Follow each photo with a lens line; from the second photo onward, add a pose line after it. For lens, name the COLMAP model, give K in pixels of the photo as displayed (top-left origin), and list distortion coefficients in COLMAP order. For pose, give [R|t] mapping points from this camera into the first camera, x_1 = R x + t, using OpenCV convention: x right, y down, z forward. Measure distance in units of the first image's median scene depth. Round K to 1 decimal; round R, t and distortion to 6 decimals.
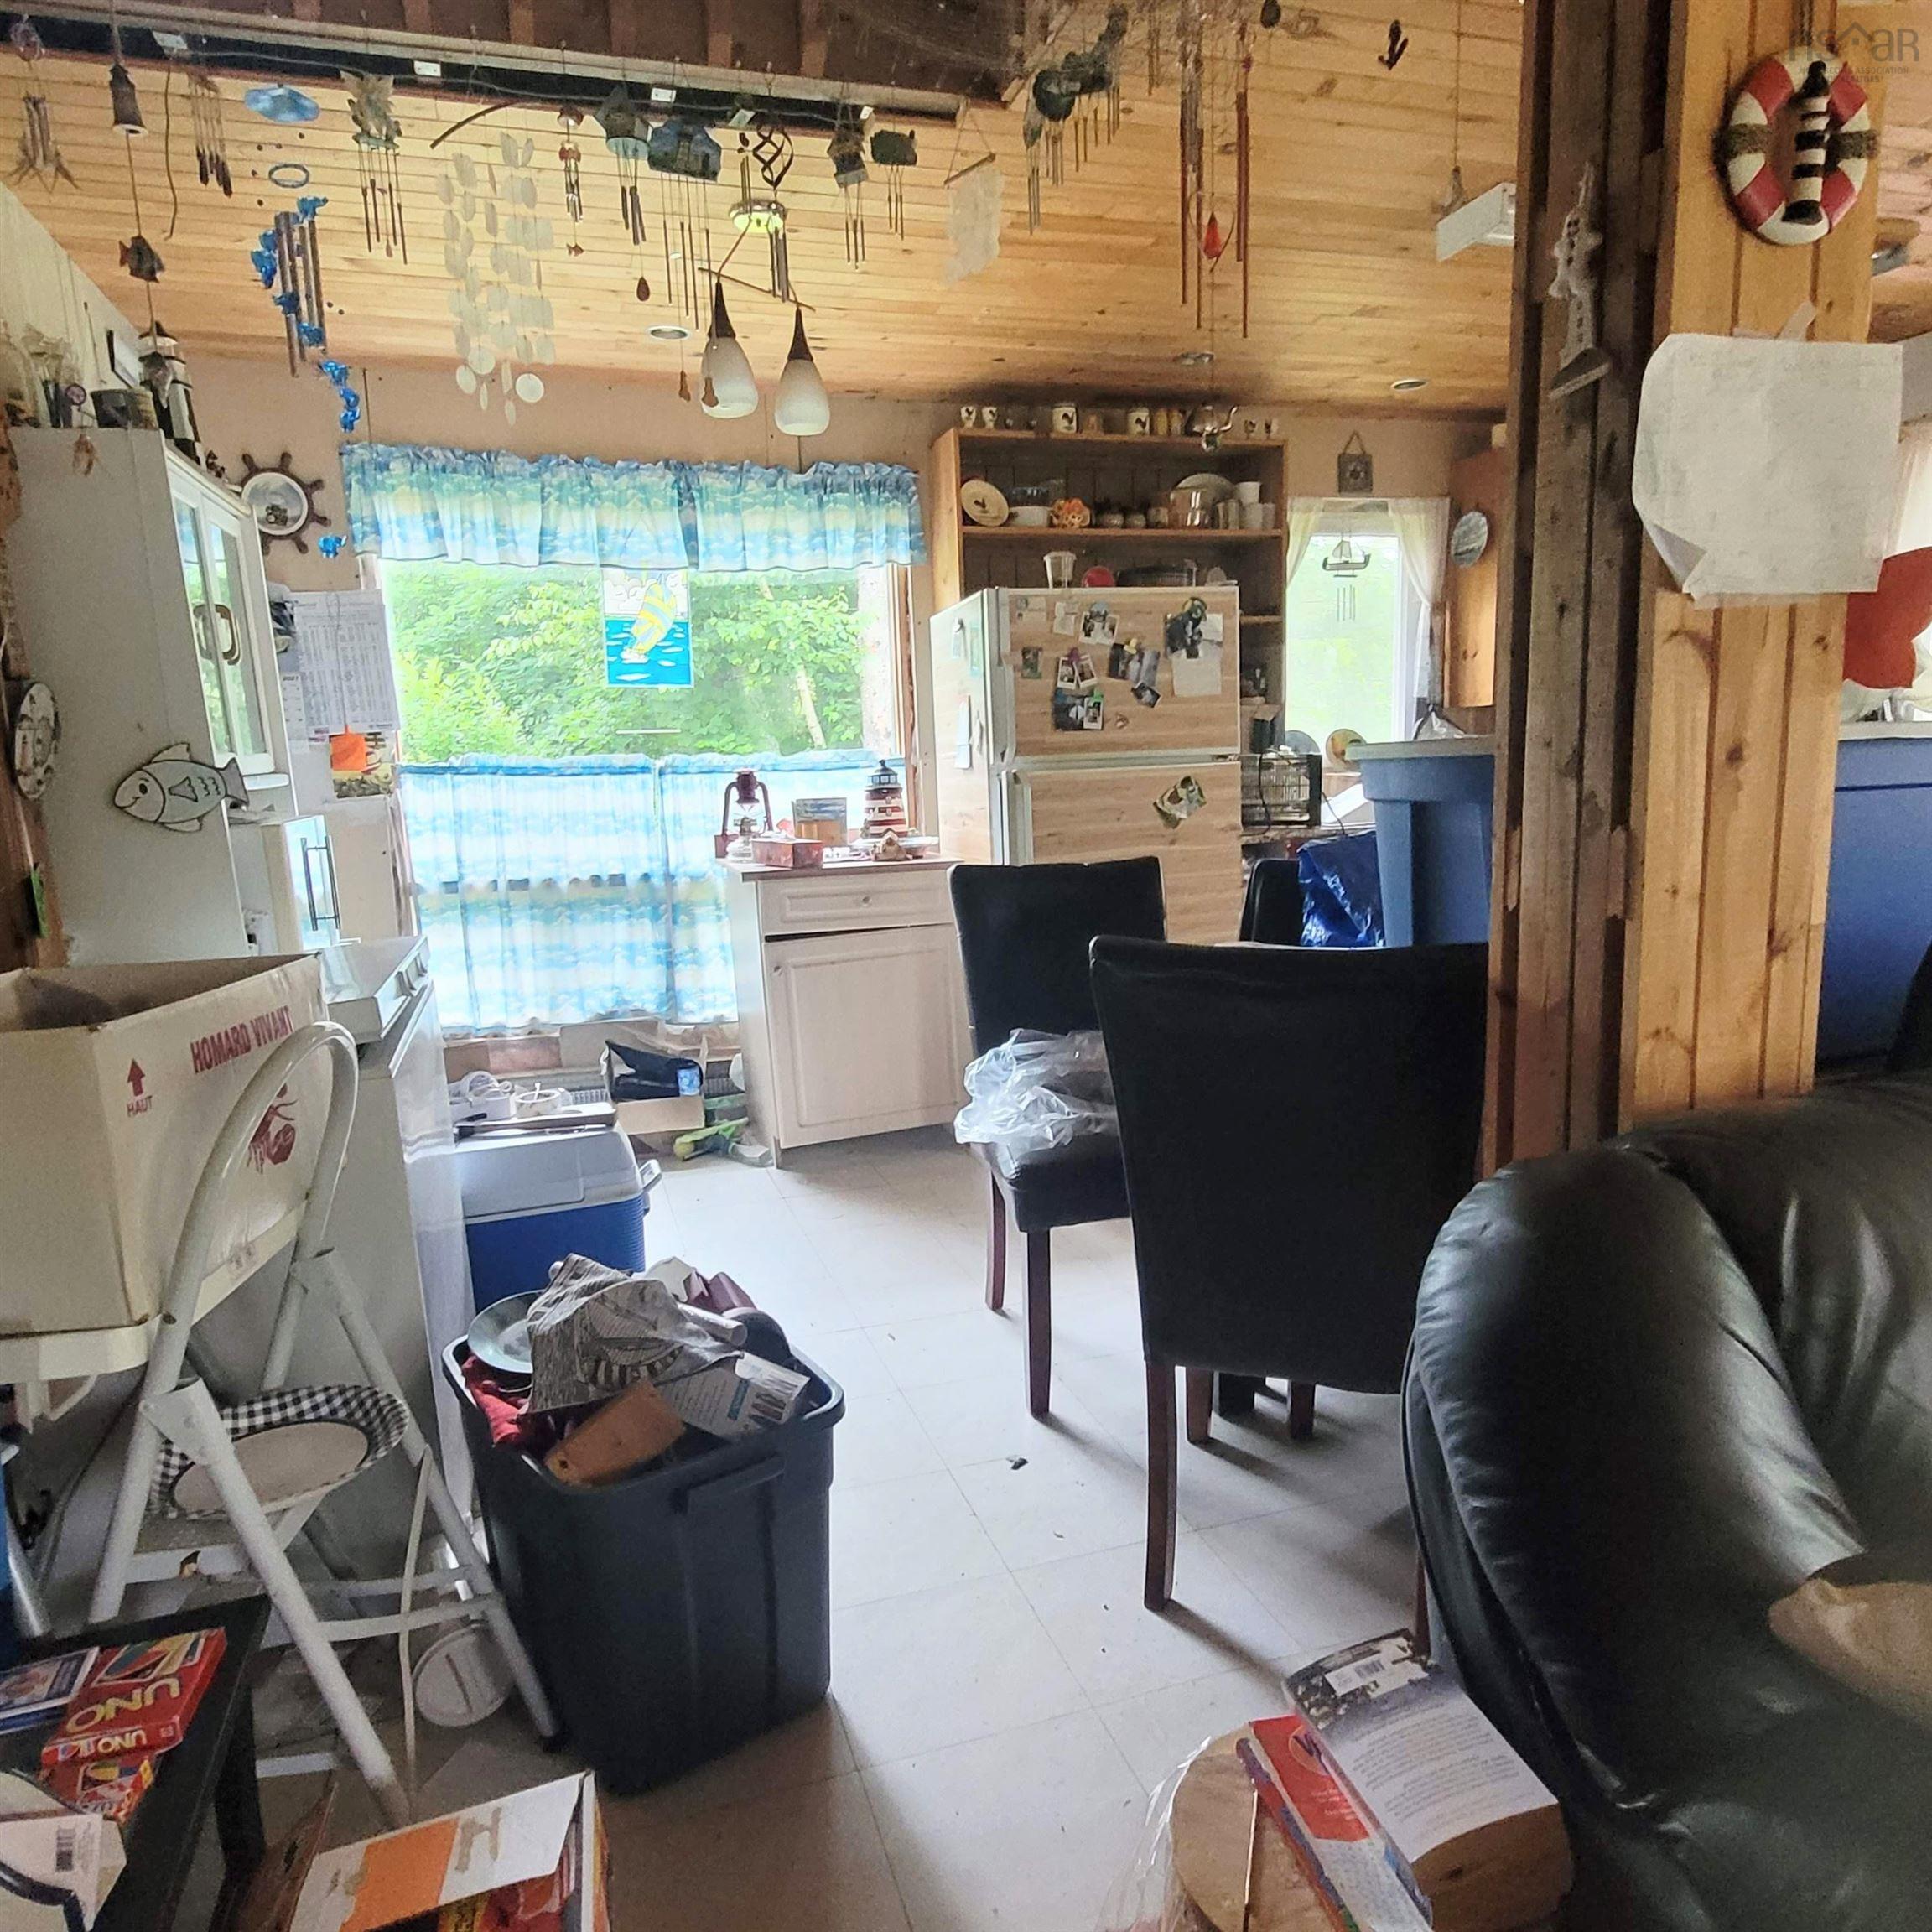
lens RADIAL K [[1325.0, 0, 948.3], [0, 1325.0, 978.0], [0, 0, 1]] dist [0.008929, -0.002345]
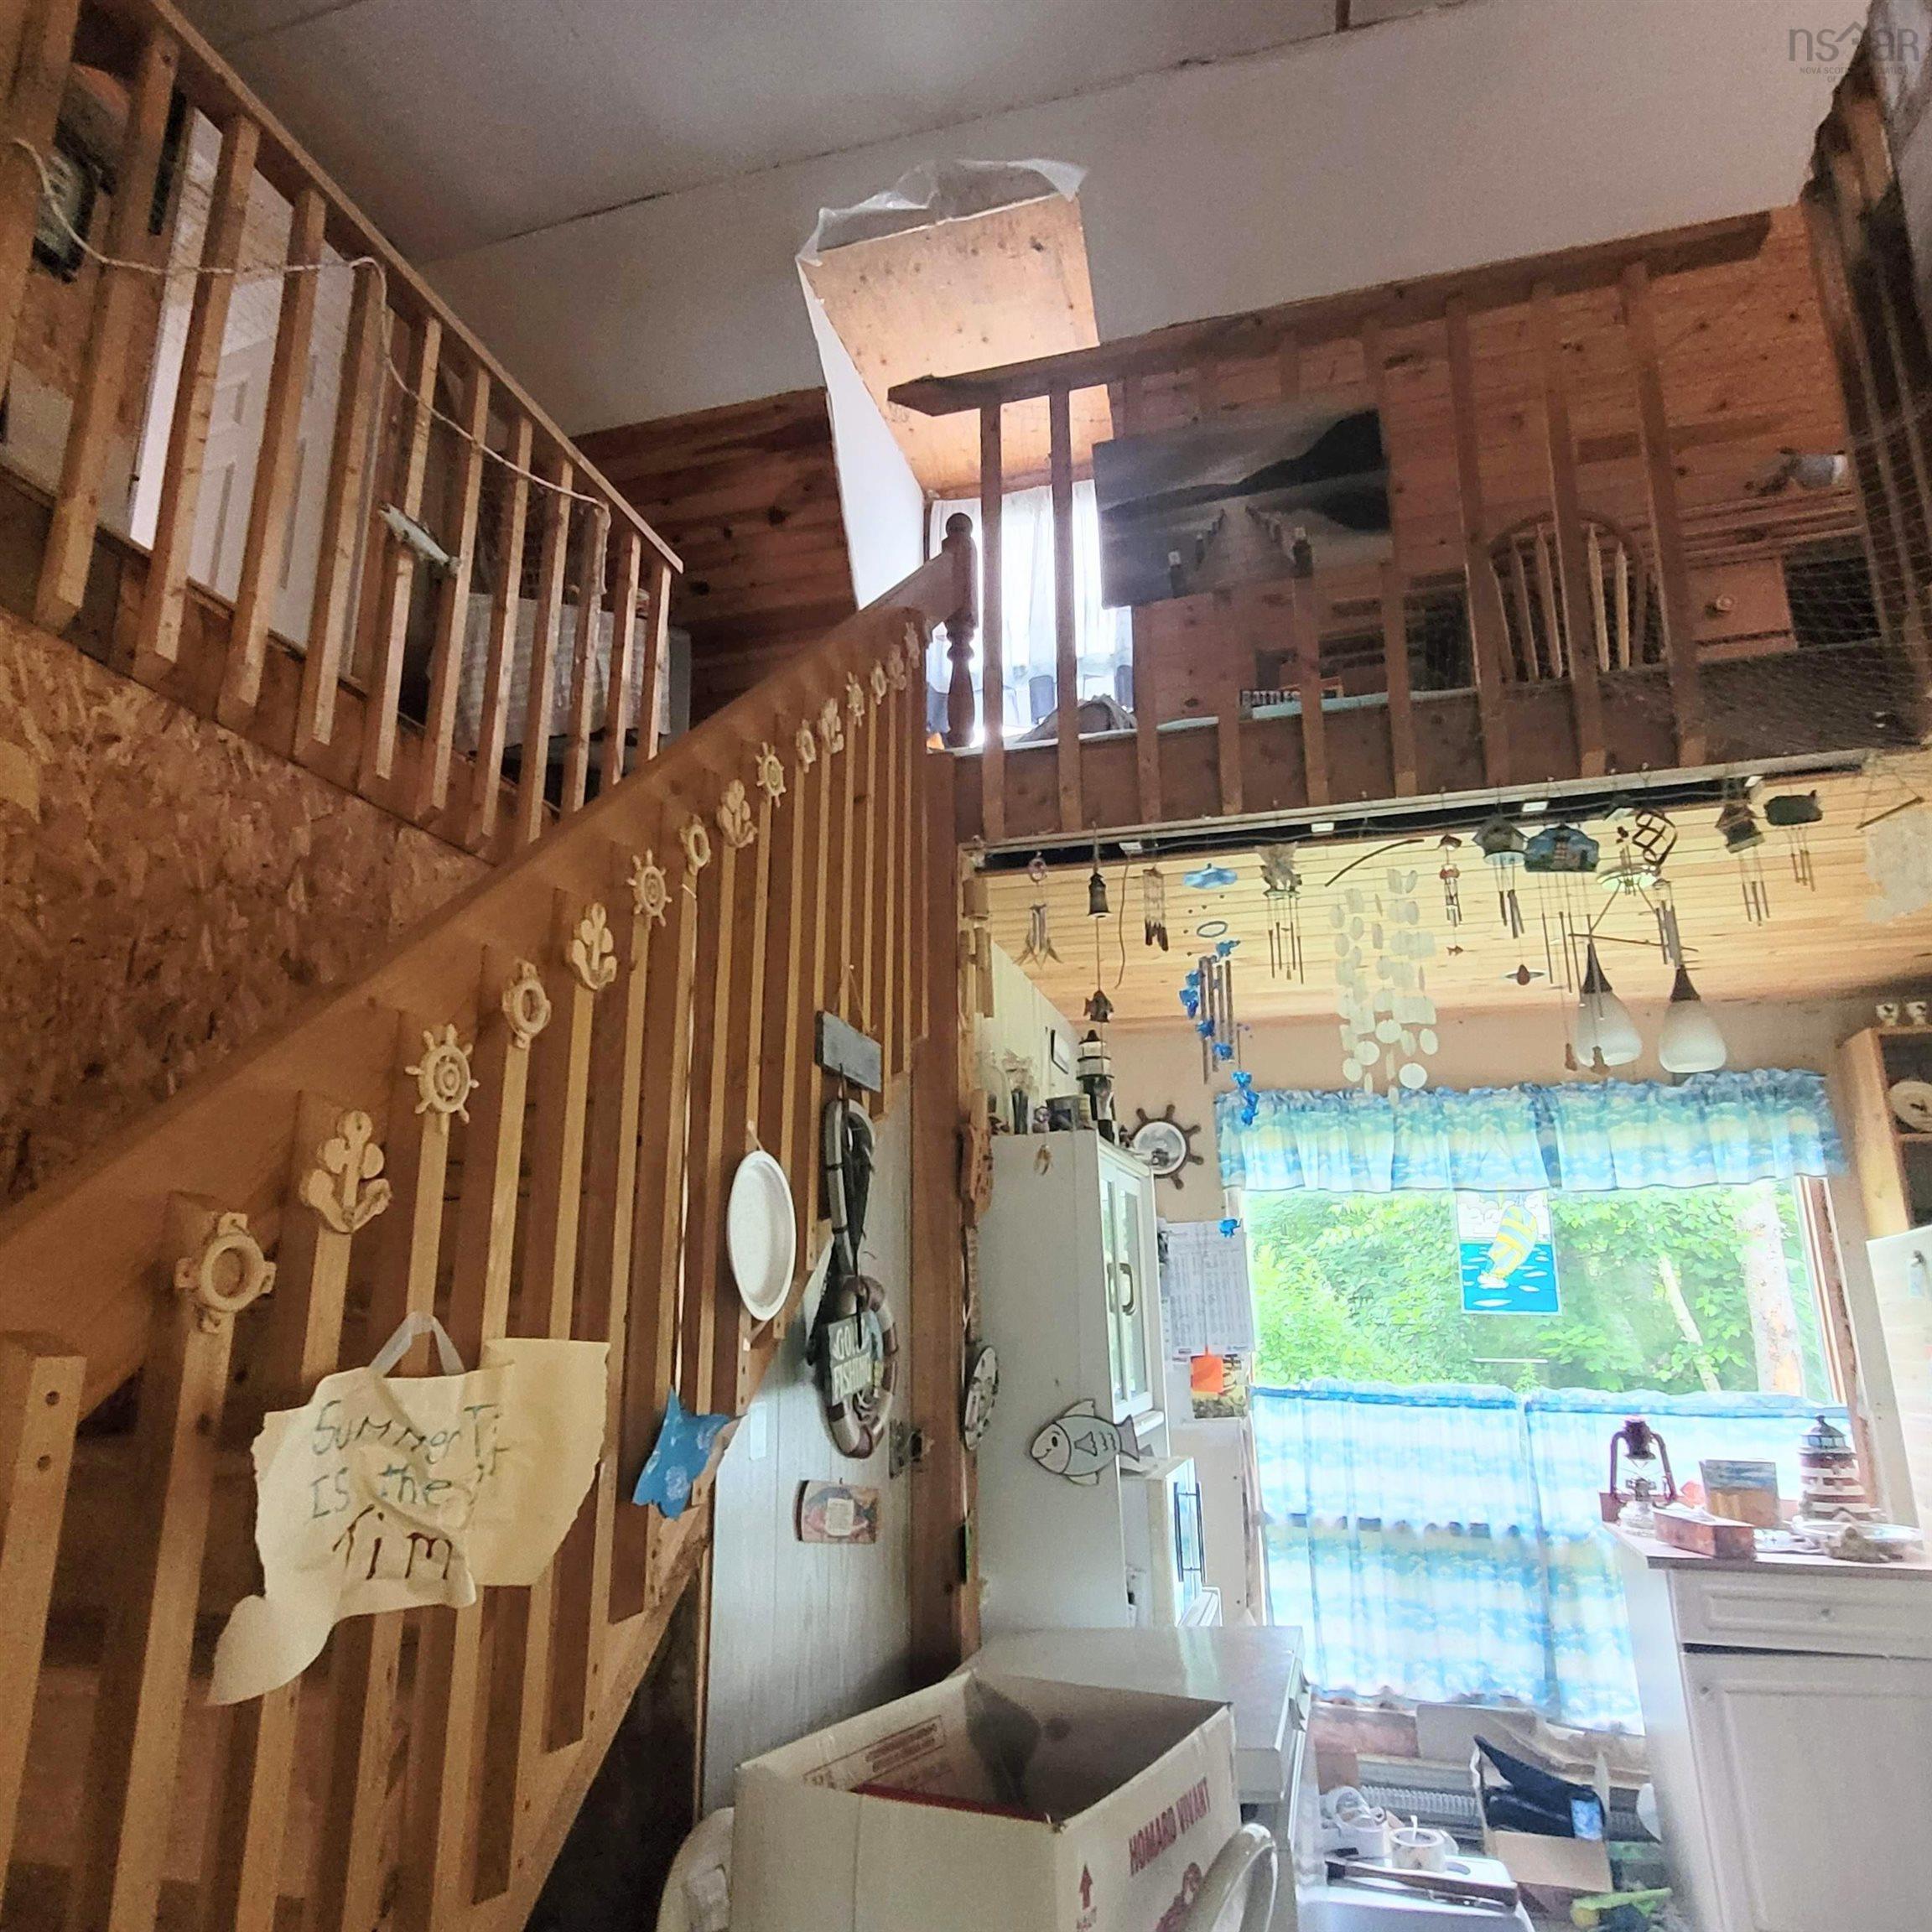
lens RADIAL K [[1325.0, 0, 941.5], [0, 1325.0, 974.2], [0, 0, 1]] dist [0.008929, -0.002345]
pose [[0.832083, -0.109699, -0.543695, -0.027979], [-0.121789, 0.920188, -0.372051, -0.049700], [0.541115, 0.375793, 0.752313, -0.014070]]
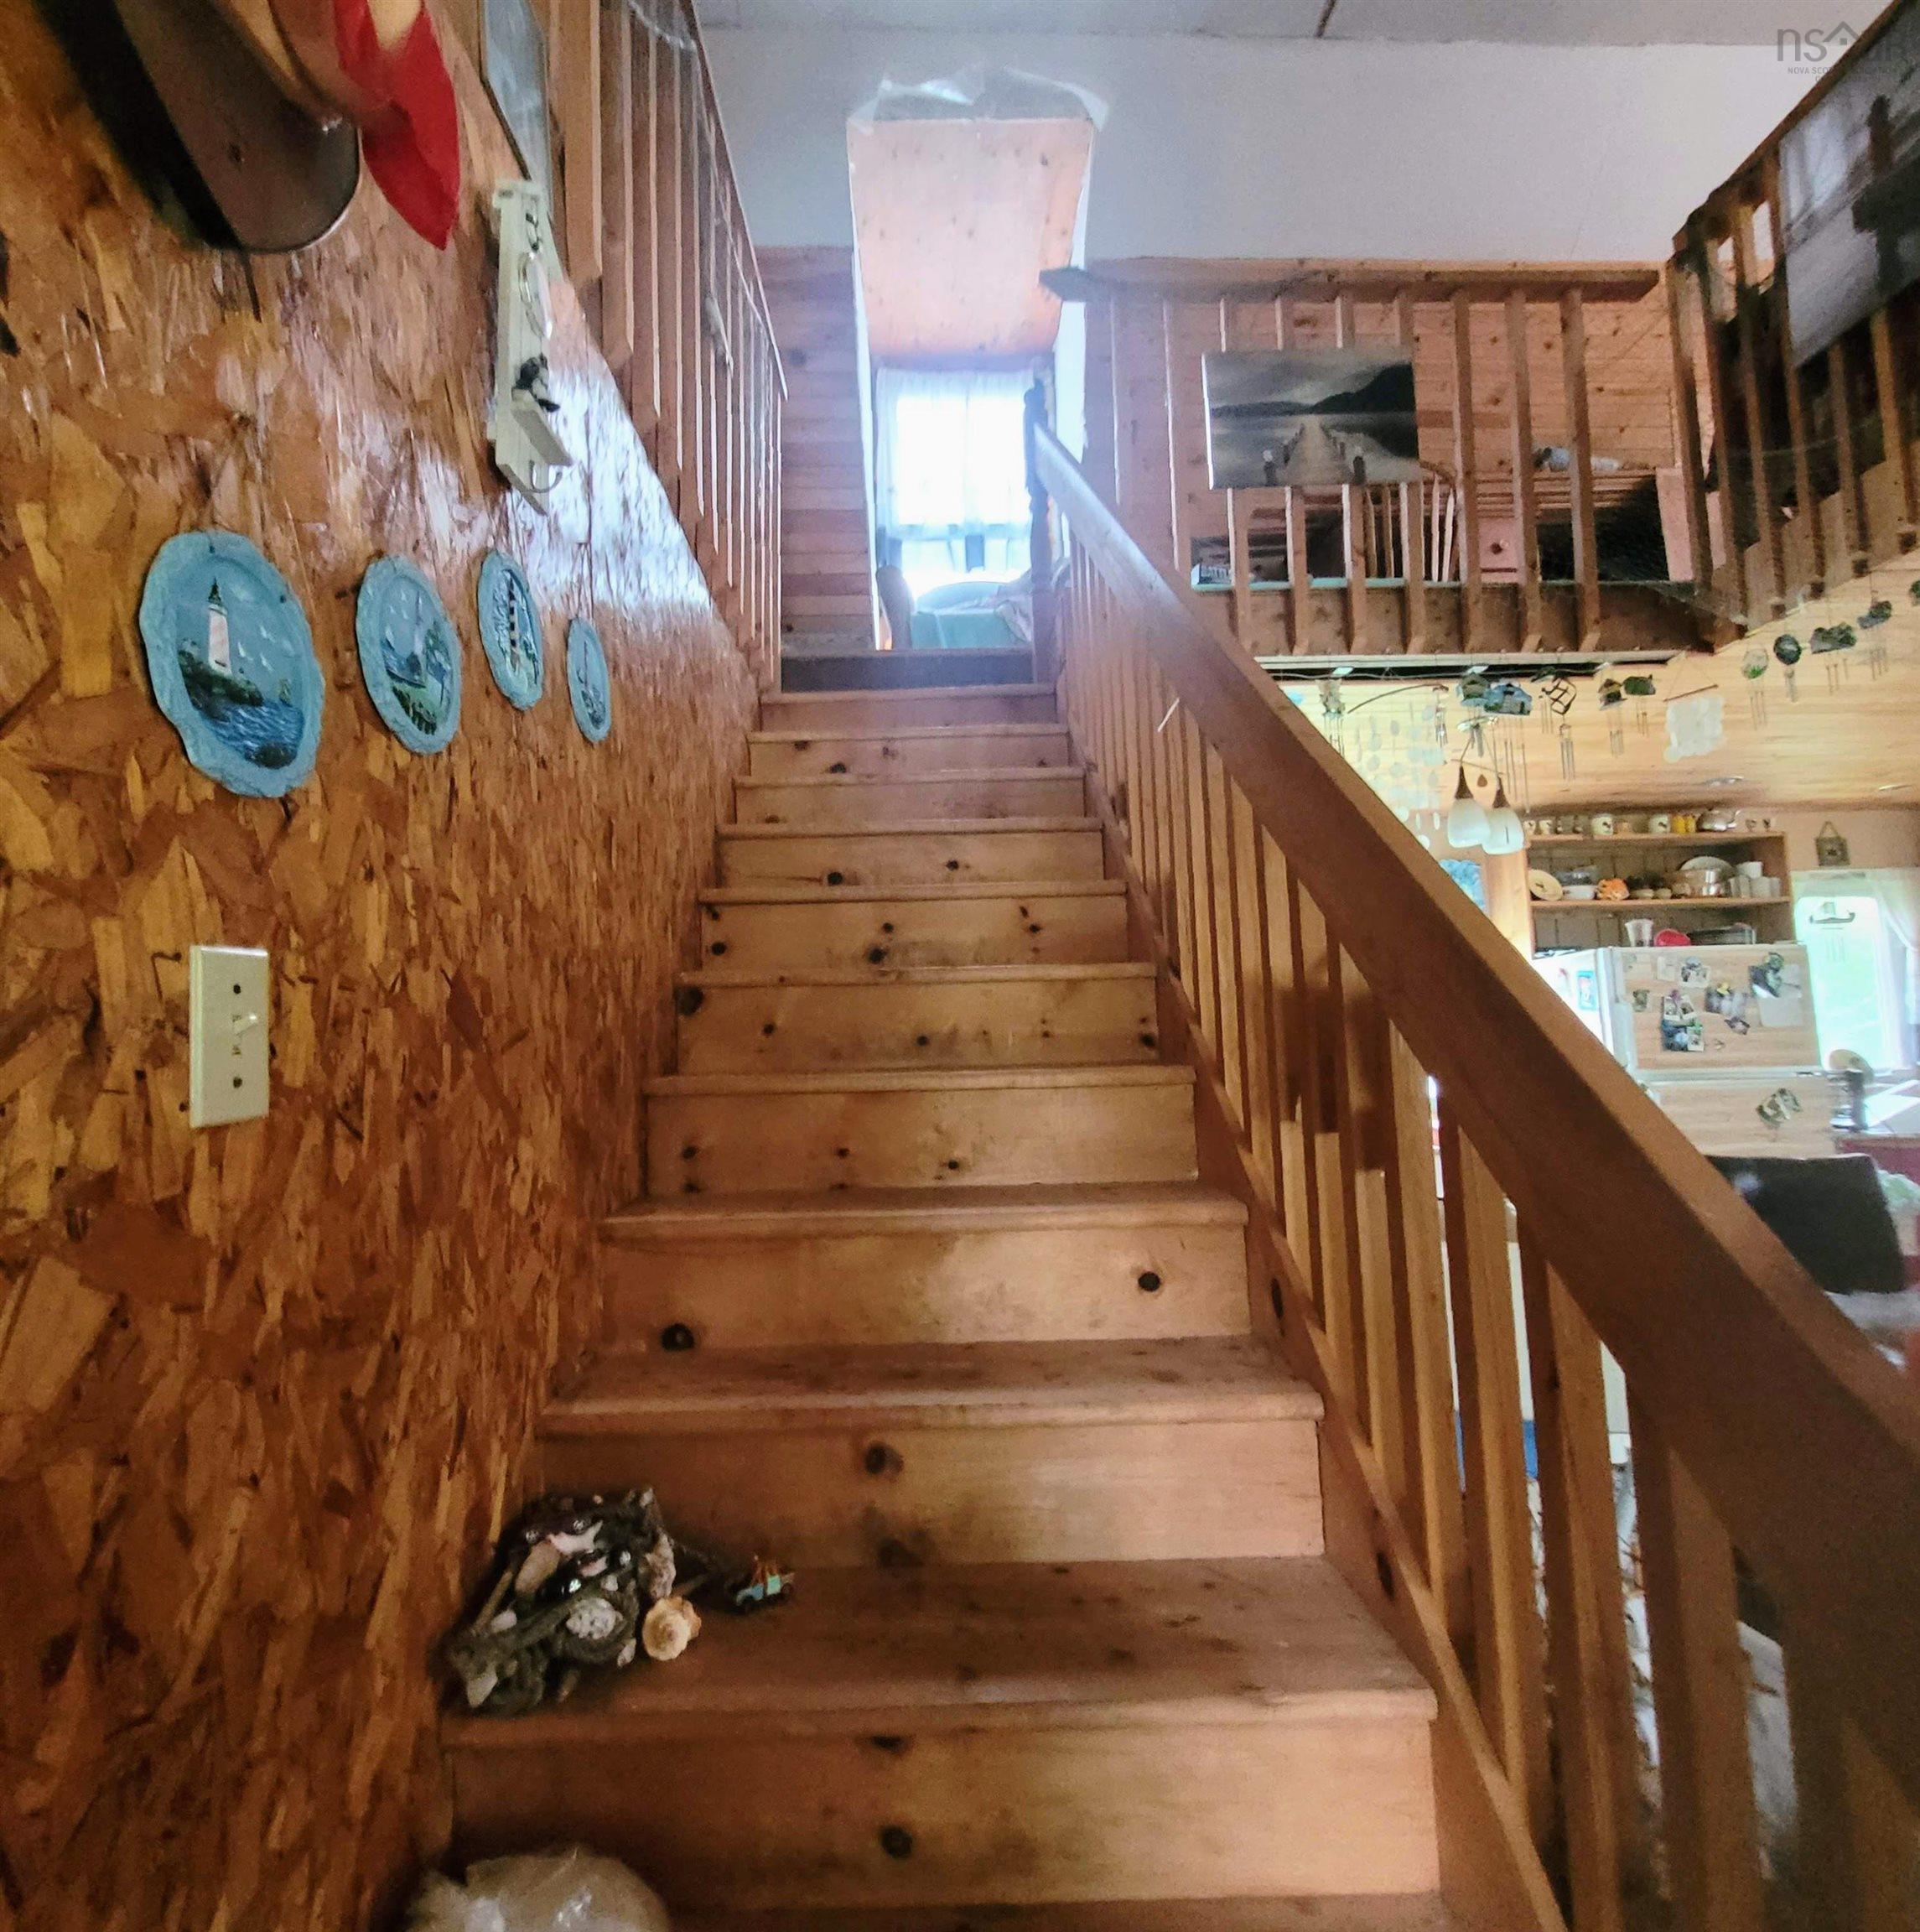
lens RADIAL K [[1011.3, 0, 955.0], [0, 1011.3, 963.3], [0, 0, 1]] dist [0.006494, -0.002229]
pose [[0.959198, -0.006342, -0.282664, -0.306848], [-0.063406, 0.969459, -0.236915, 0.012811], [0.275533, 0.245171, 0.929501, -0.154880]]
